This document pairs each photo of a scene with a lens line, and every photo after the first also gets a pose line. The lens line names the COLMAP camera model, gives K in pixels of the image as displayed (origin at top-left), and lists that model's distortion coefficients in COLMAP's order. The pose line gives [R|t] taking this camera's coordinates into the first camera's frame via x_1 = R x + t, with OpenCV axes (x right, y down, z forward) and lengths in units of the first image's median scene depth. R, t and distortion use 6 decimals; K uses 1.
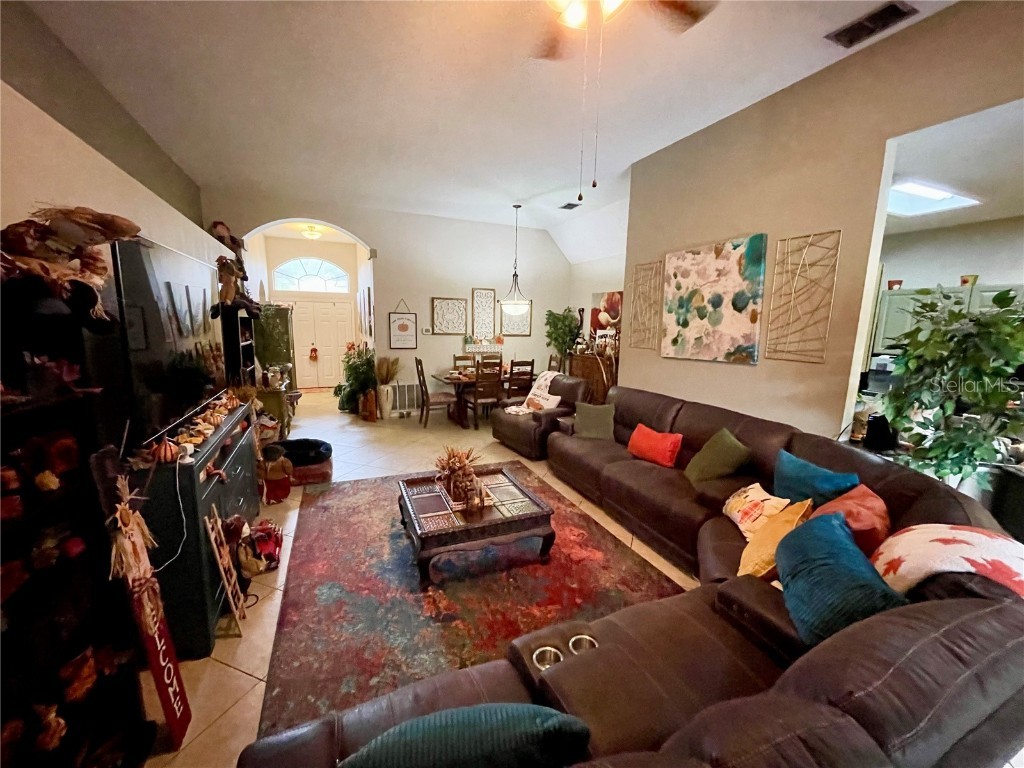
lens RADIAL K [[407.7, 0, 510.2], [0, 407.7, 386.2], [0, 0, 1]] dist [-0.003695, 0.001141]
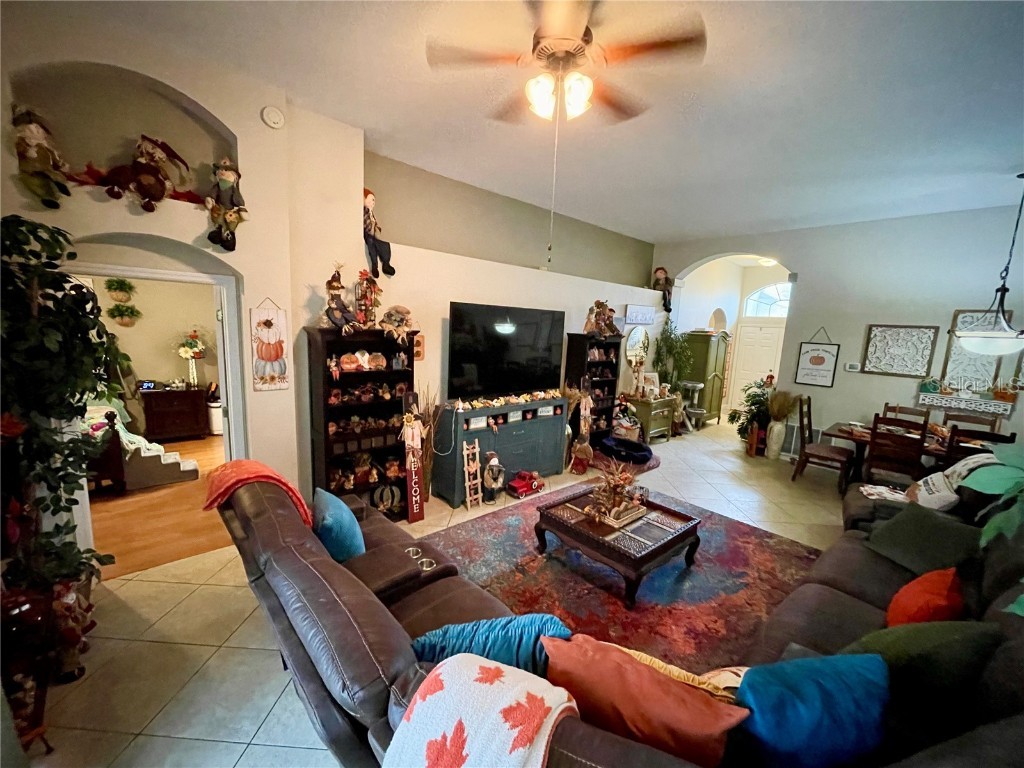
lens RADIAL K [[407.7, 0, 509.0], [0, 407.7, 385.2], [0, 0, 1]] dist [-0.003695, 0.001141]
pose [[0.337664, 0.136644, -0.931295, 0.306028], [-0.187725, 0.979306, 0.075625, -0.037216], [0.922357, 0.149291, 0.356328, 0.120136]]
